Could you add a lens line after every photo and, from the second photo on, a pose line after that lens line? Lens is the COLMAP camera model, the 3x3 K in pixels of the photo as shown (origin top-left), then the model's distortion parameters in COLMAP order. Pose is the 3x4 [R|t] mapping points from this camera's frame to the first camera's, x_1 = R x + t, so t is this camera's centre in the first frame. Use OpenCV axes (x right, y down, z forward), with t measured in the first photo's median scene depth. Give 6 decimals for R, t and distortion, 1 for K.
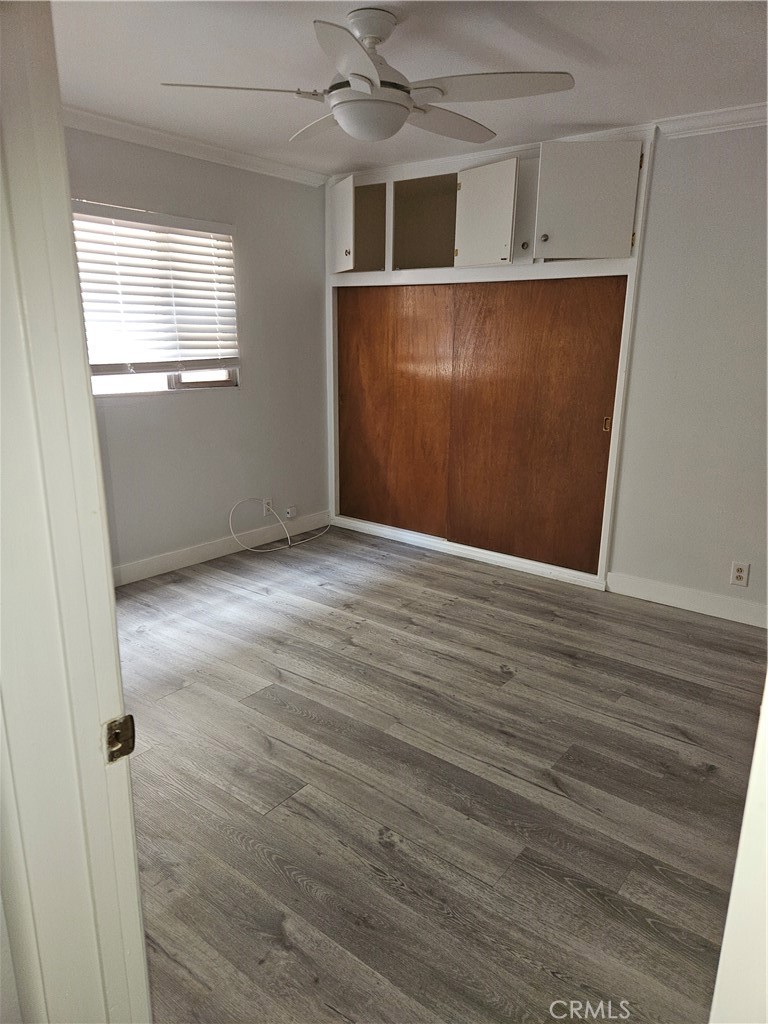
lens RADIAL K [[690.7, 0, 388.4], [0, 690.7, 510.7], [0, 0, 1]] dist [0.054870, -0.030565]
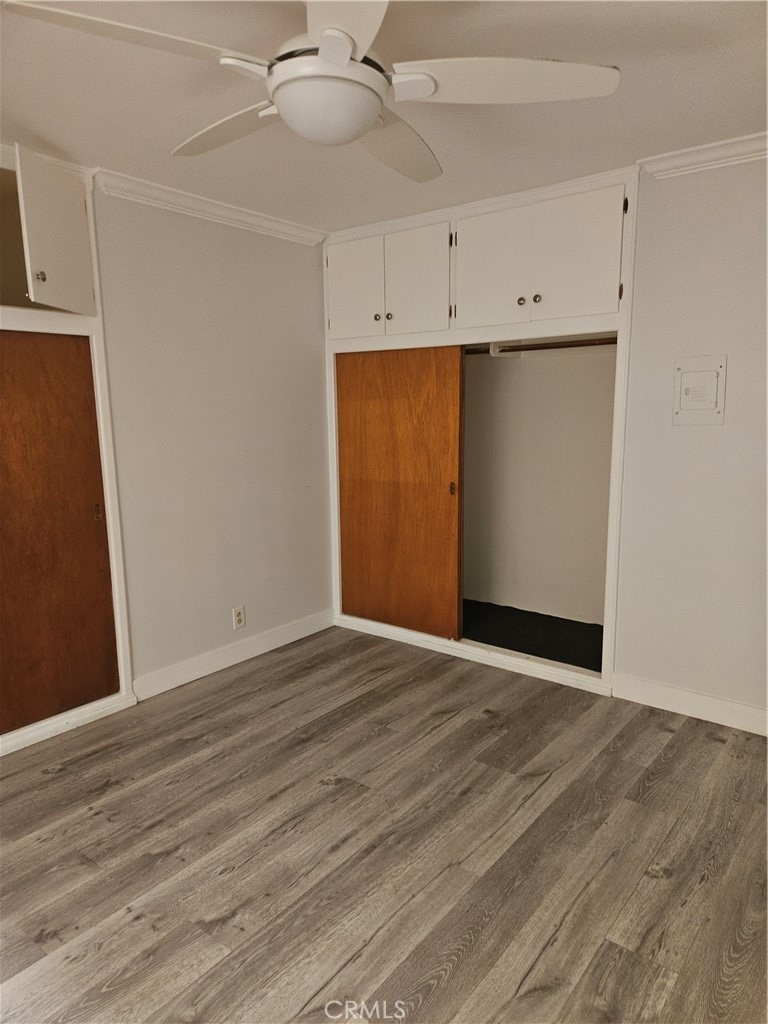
lens RADIAL K [[690.7, 0, 386.0], [0, 690.7, 515.1], [0, 0, 1]] dist [0.054870, -0.030565]
pose [[-0.005403, -0.177237, 0.984153, -0.594907], [0.255661, 0.951214, 0.172709, -0.210392], [-0.966751, 0.252543, 0.040174, 0.762449]]
